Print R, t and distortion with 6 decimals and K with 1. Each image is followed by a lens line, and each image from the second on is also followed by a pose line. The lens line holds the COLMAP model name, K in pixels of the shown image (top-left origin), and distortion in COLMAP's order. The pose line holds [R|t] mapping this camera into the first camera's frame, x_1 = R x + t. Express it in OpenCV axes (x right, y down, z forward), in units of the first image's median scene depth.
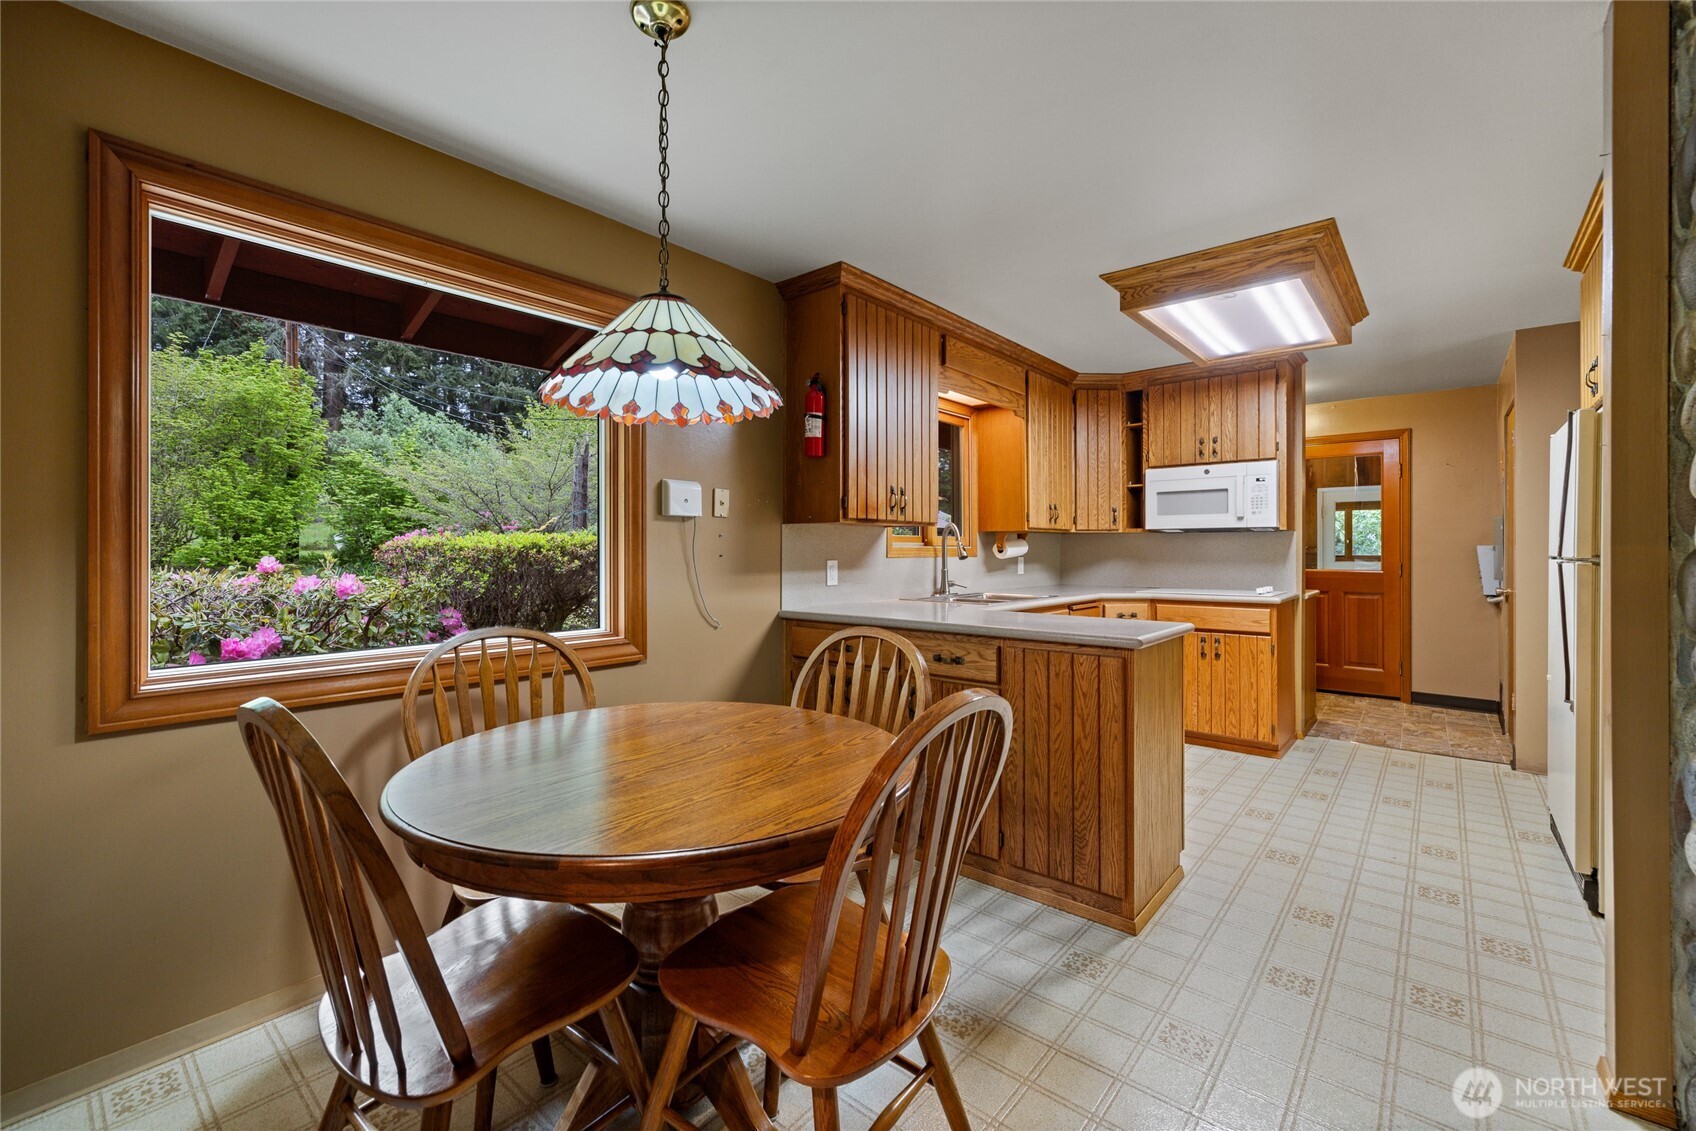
lens RADIAL K [[727.0, 0, 840.2], [0, 727.0, 559.6], [0, 0, 1]] dist [0.000215, 0.000006]
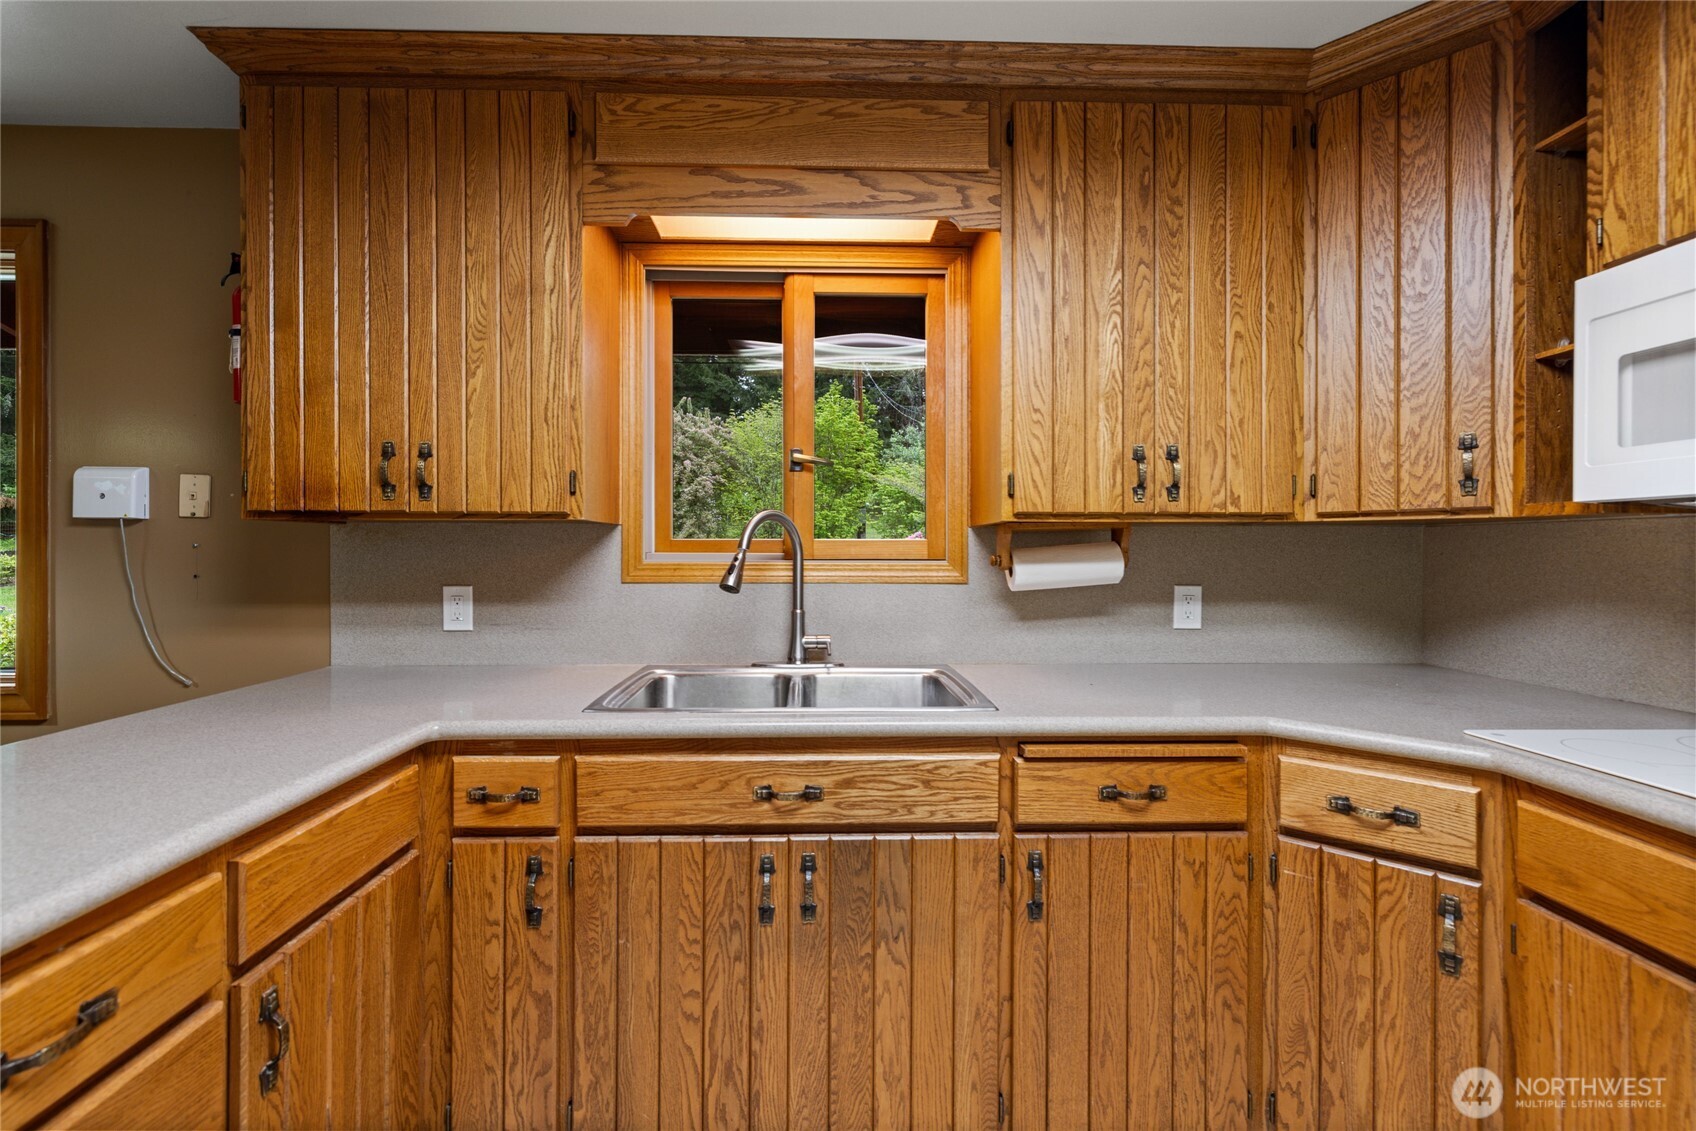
lens RADIAL K [[727.0, 0, 840.2], [0, 727.0, 559.6], [0, 0, 1]] dist [0.000215, 0.000006]
pose [[0.662758, 0.007497, -0.748796, 0.451140], [-0.011026, 0.999939, 0.000253, -0.017035], [0.748753, 0.008089, 0.662800, 0.630129]]
